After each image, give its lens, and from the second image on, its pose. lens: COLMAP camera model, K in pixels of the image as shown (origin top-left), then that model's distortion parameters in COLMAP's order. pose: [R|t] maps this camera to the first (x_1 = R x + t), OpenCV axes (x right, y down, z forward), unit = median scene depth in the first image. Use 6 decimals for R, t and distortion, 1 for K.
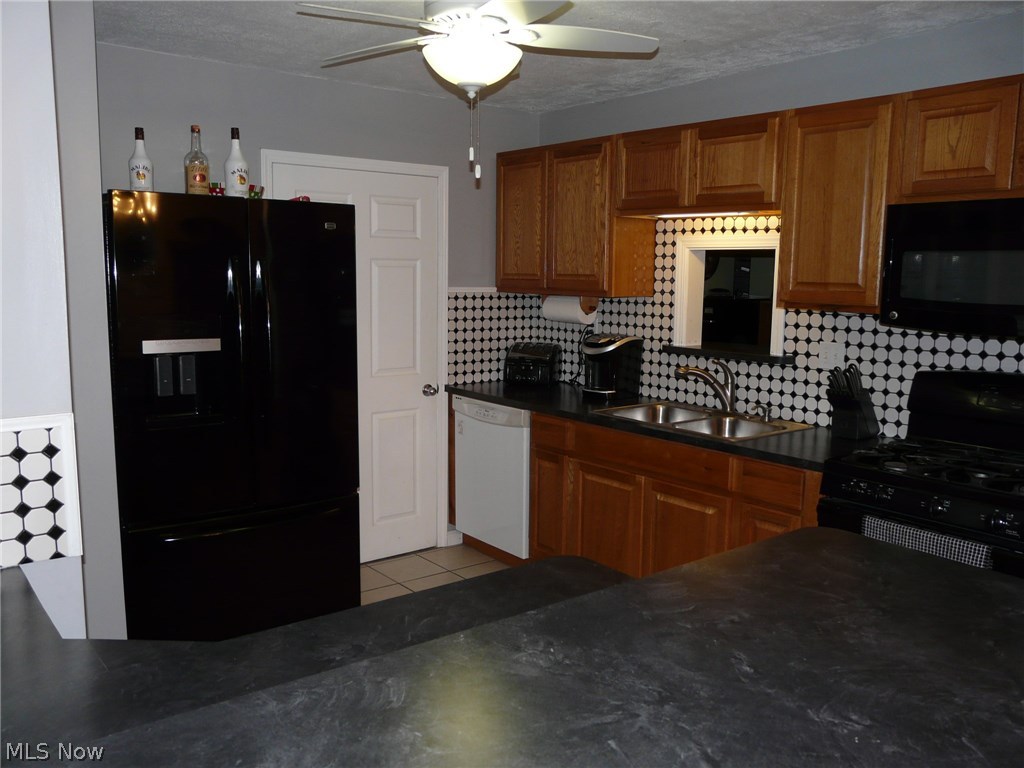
lens RADIAL K [[853.6, 0, 512.0], [0, 853.6, 384.0], [0, 0, 1]] dist [-0.005284, 0.002067]
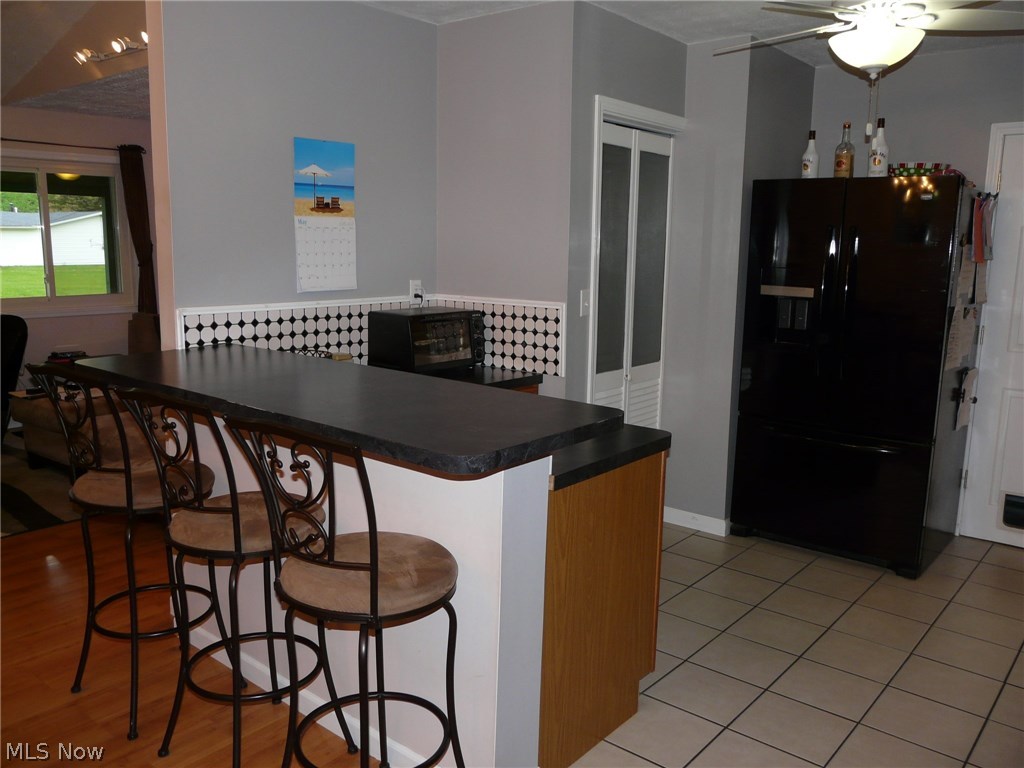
lens RADIAL K [[853.6, 0, 512.0], [0, 853.6, 384.0], [0, 0, 1]] dist [-0.005284, 0.002067]
pose [[0.220125, 0.164071, -0.961575, 0.999625], [-0.146234, 0.980164, 0.133766, -0.020270], [0.964448, 0.111169, 0.239752, 0.313675]]
